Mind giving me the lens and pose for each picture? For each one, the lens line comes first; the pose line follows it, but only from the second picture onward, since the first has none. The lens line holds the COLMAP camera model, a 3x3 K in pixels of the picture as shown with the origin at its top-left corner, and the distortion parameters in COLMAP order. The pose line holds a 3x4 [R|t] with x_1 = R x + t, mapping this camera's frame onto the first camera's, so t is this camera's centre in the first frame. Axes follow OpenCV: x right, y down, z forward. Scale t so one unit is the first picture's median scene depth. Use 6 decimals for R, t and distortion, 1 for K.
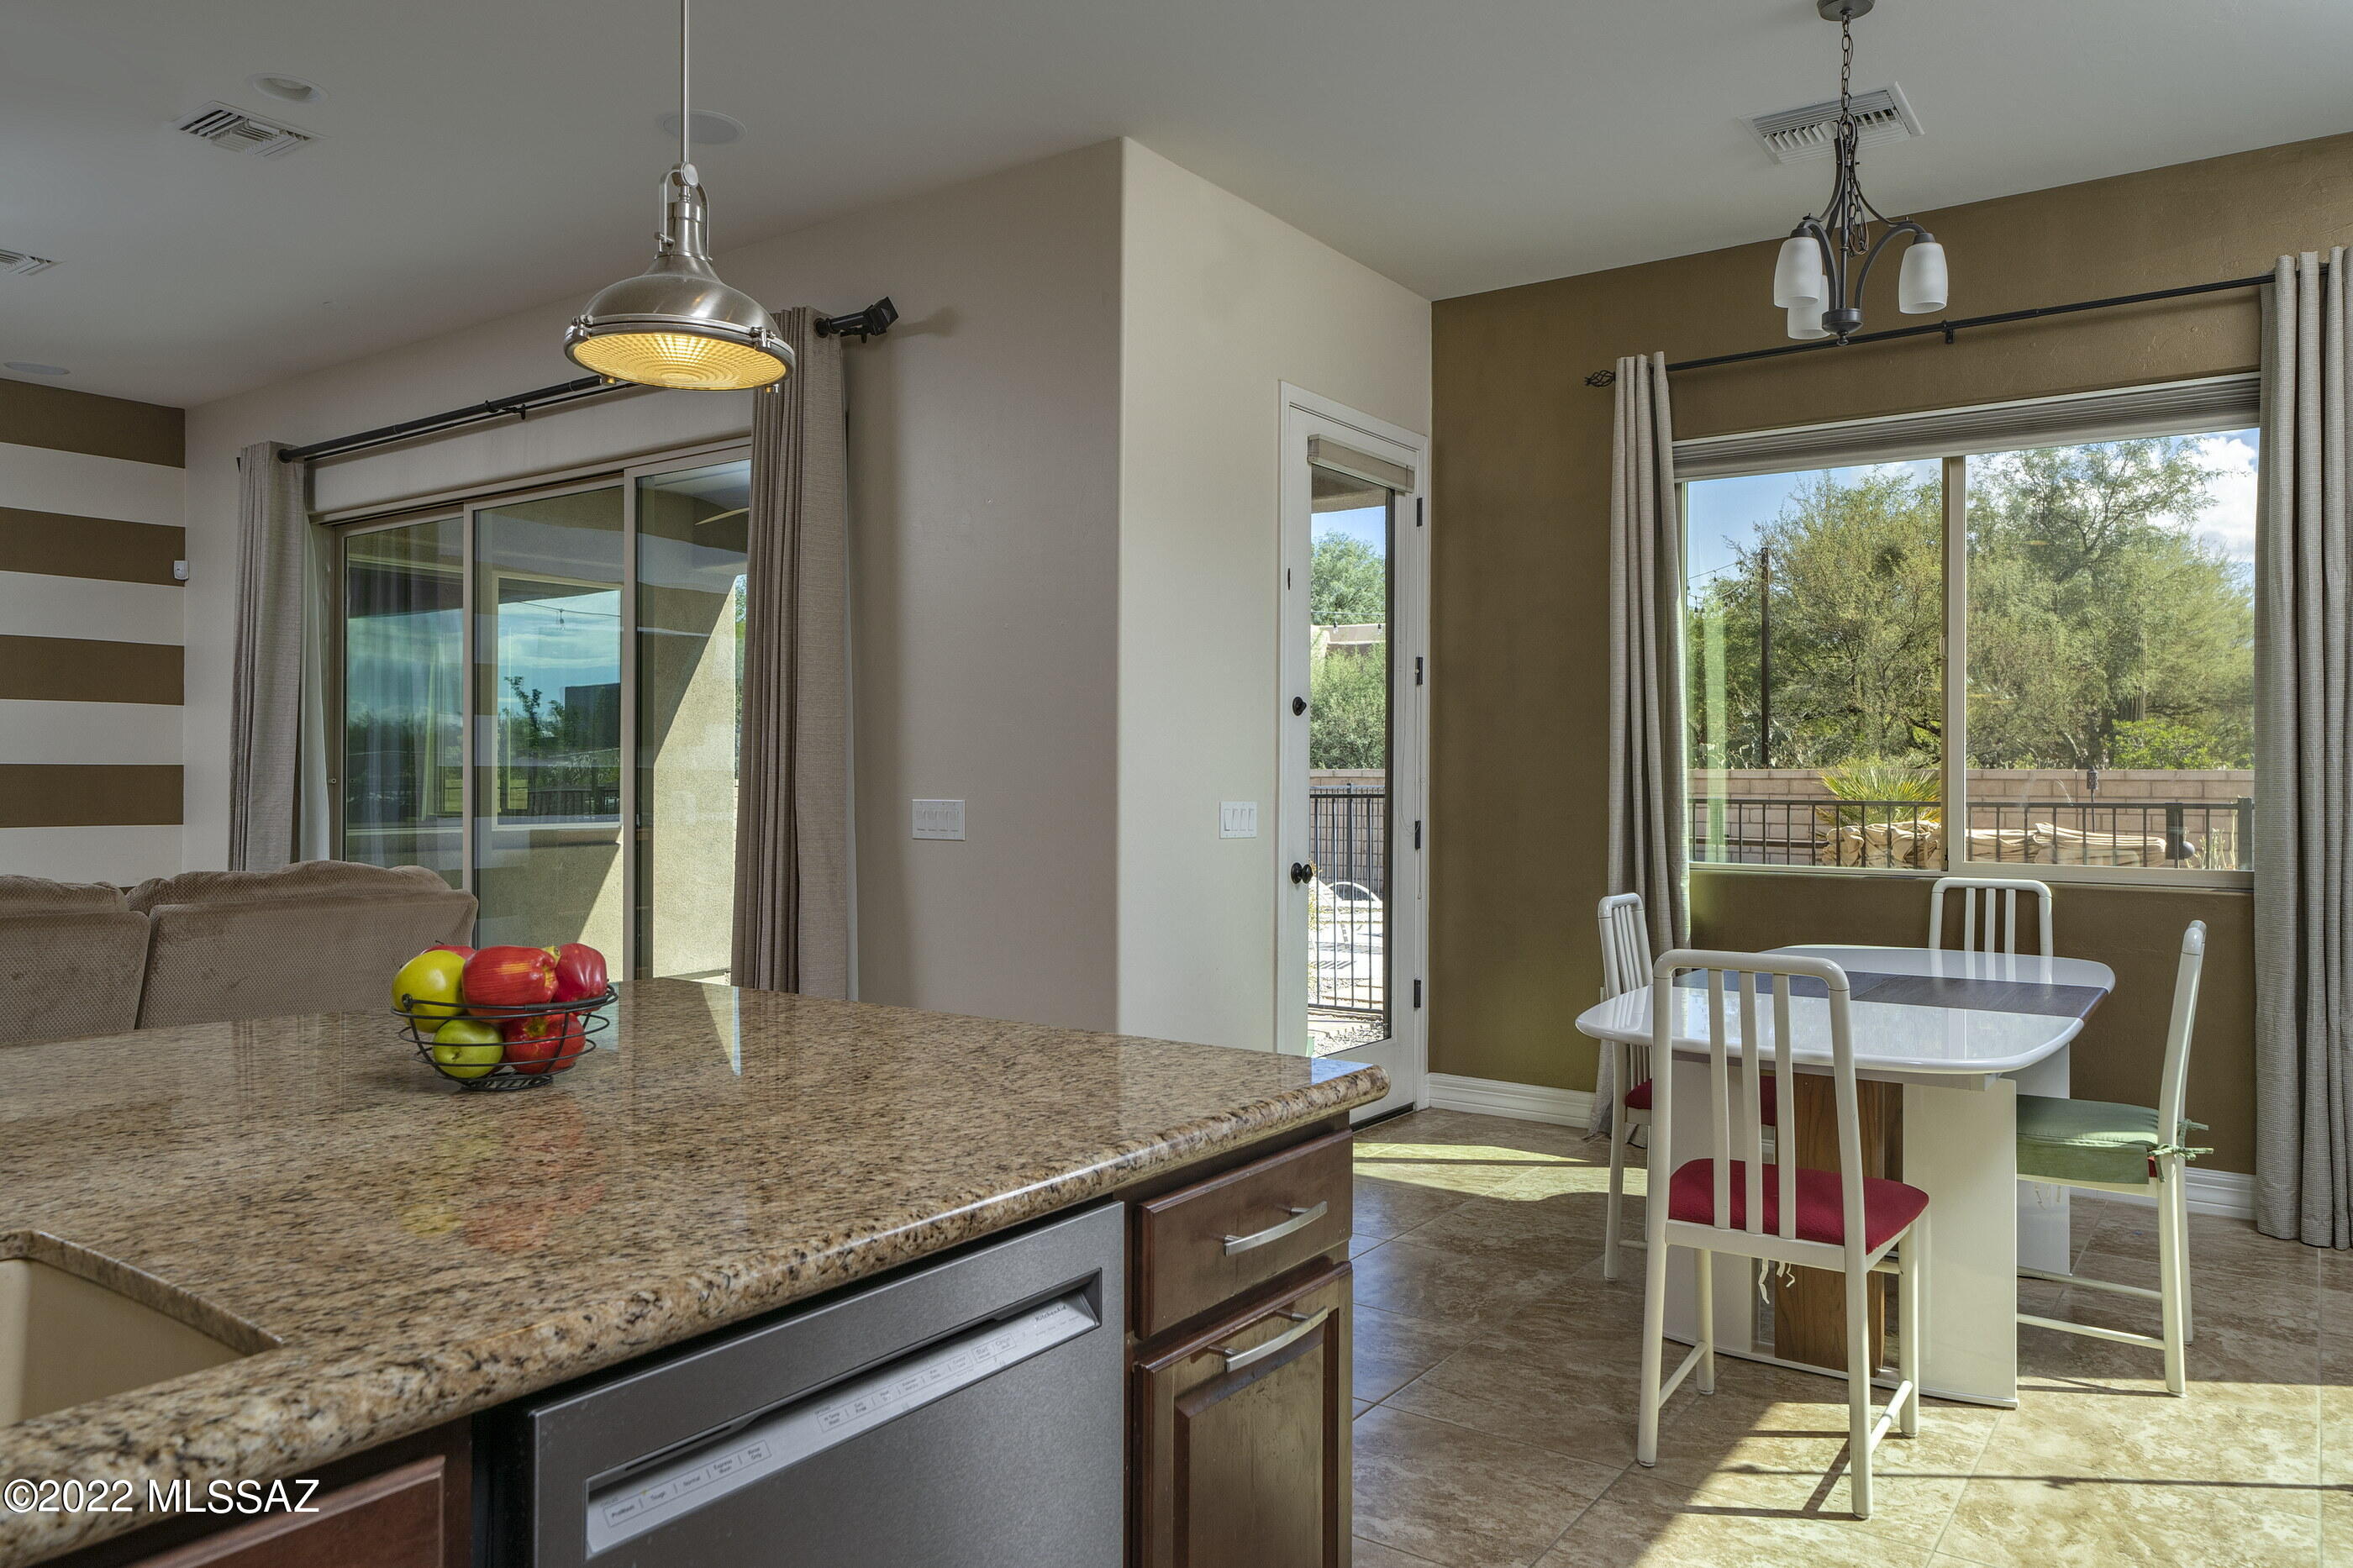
lens RADIAL K [[1572.9, 0, 1179.7], [0, 1572.9, 779.0], [0, 0, 1]] dist [-0.001239, -0.003292]
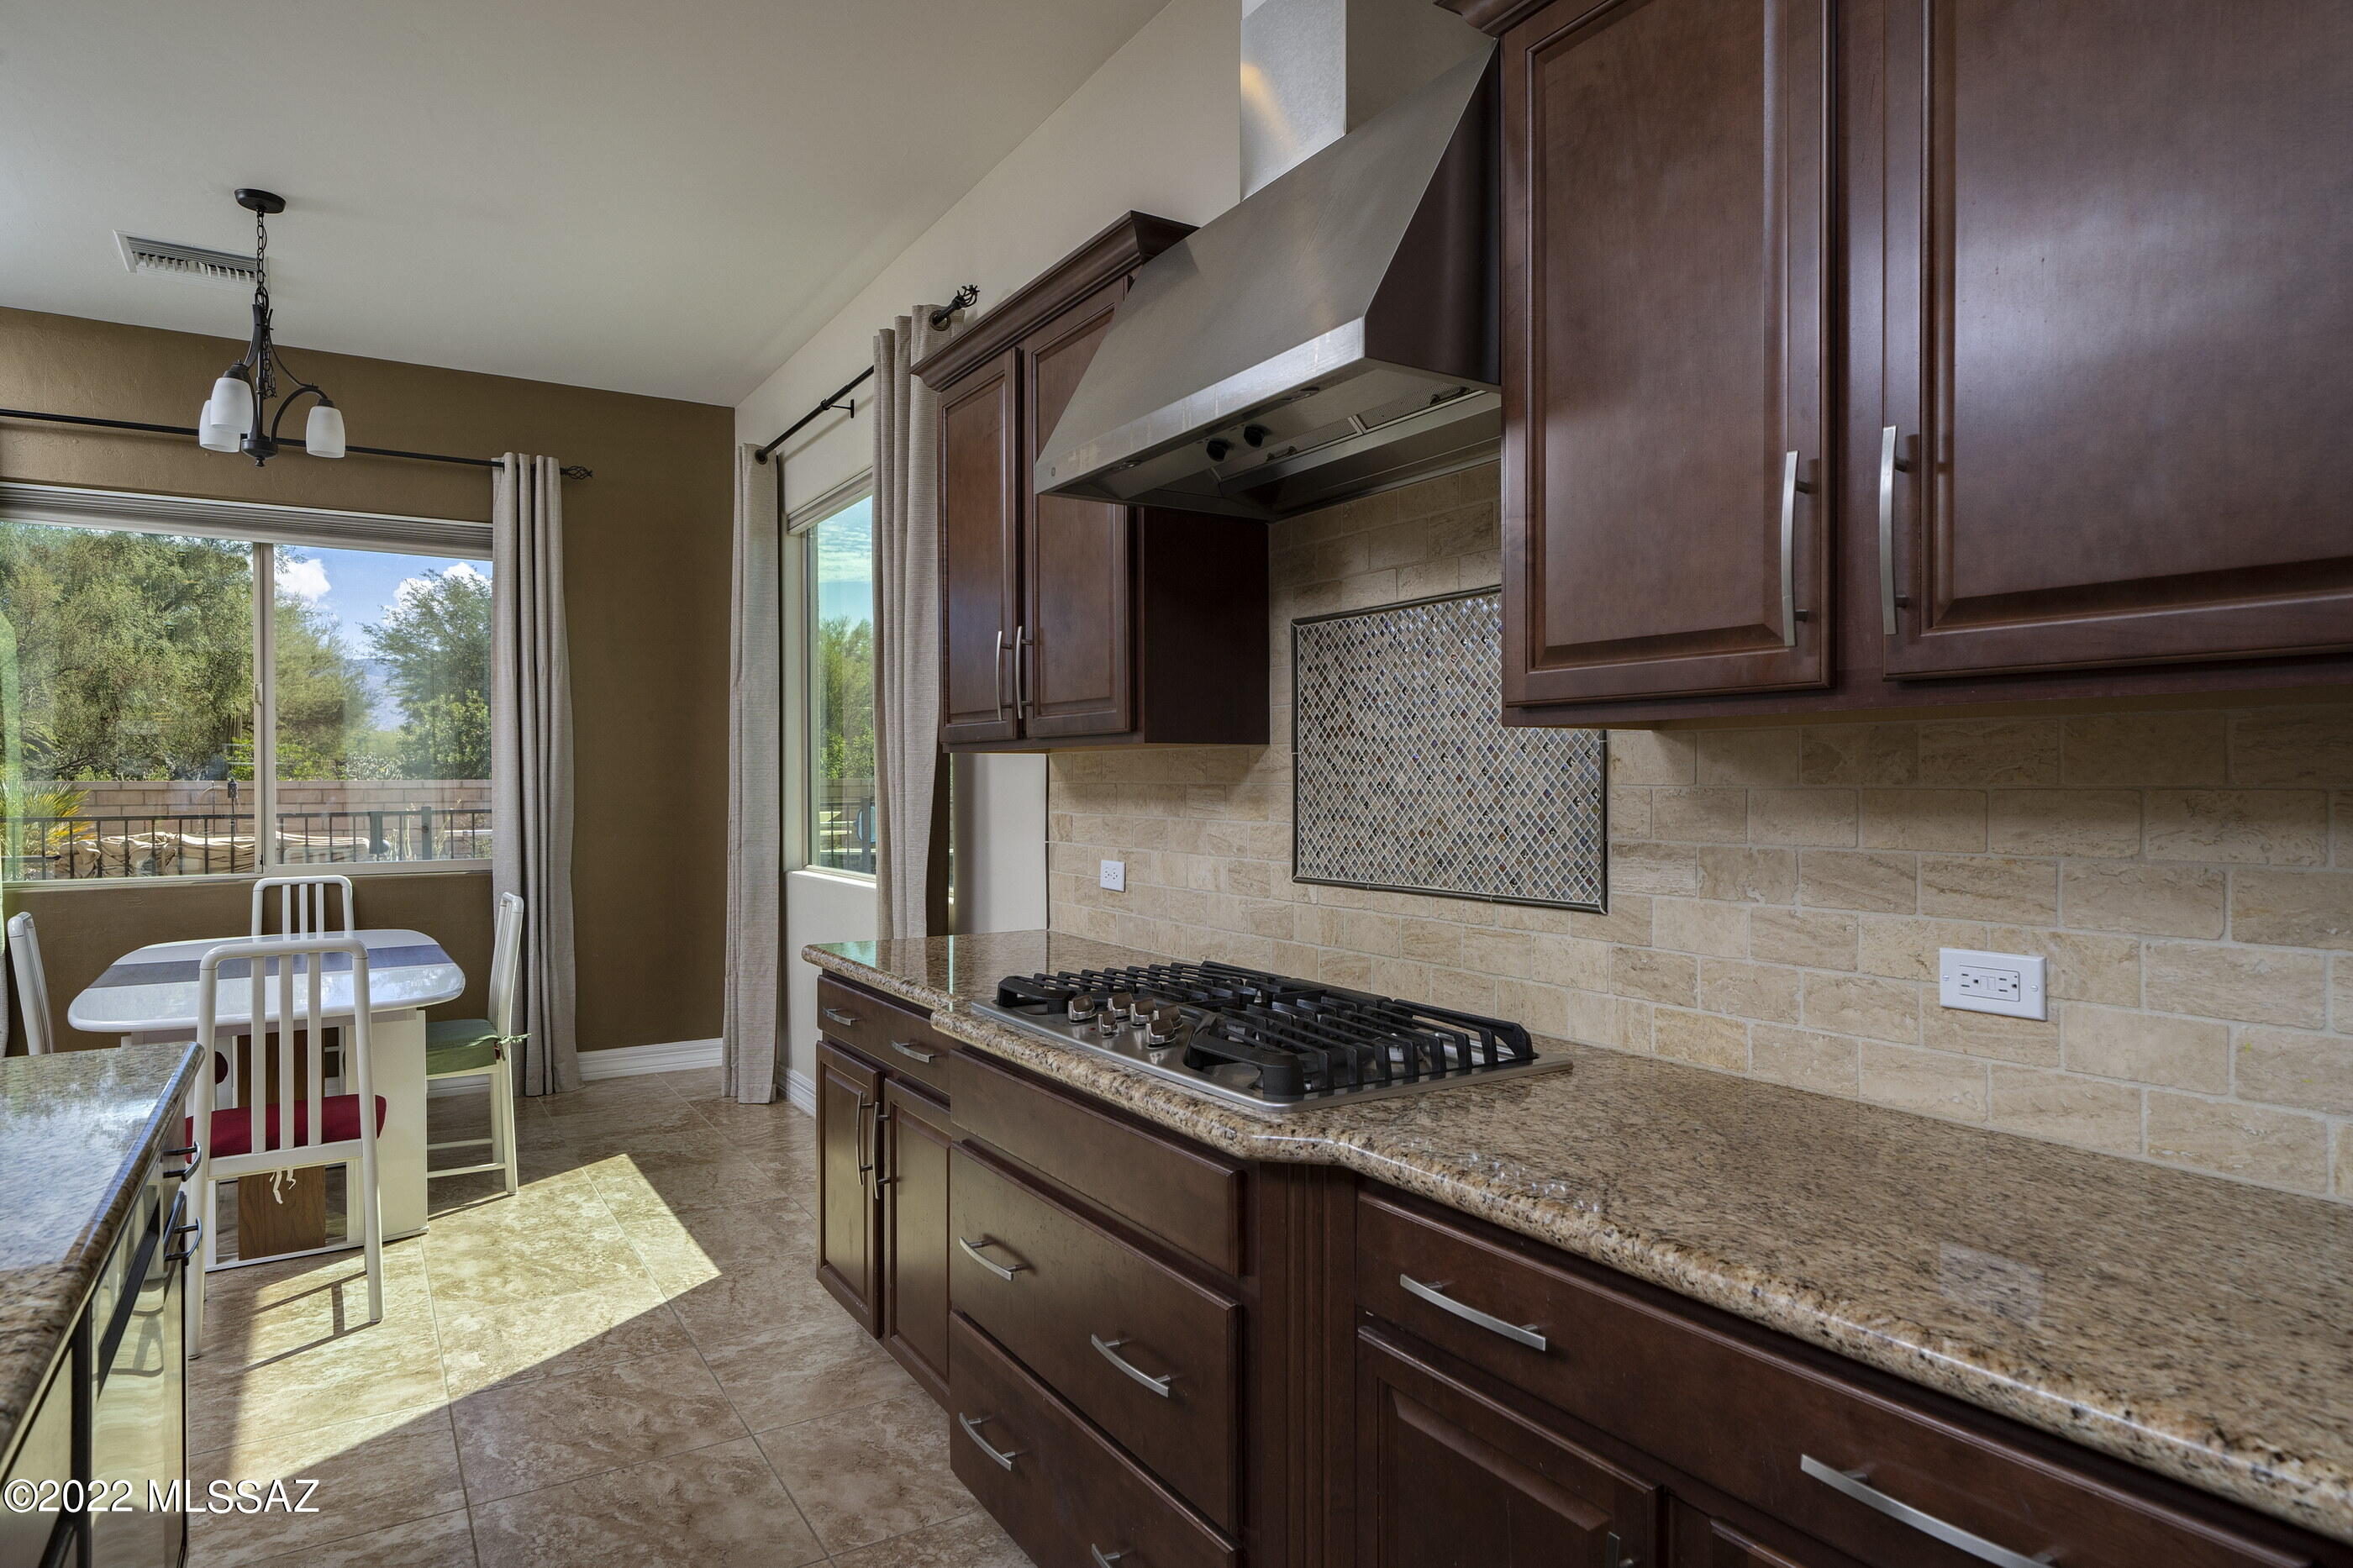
lens RADIAL K [[1355.2, 0, 1177.6], [0, 1355.2, 773.7], [0, 0, 1]] dist [0.003768, 0.000726]
pose [[0.373560, -0.001937, 0.927604, -0.373868], [0.007479, 0.999972, -0.000924, -0.021846], [-0.927576, 0.007283, 0.373564, -0.125788]]
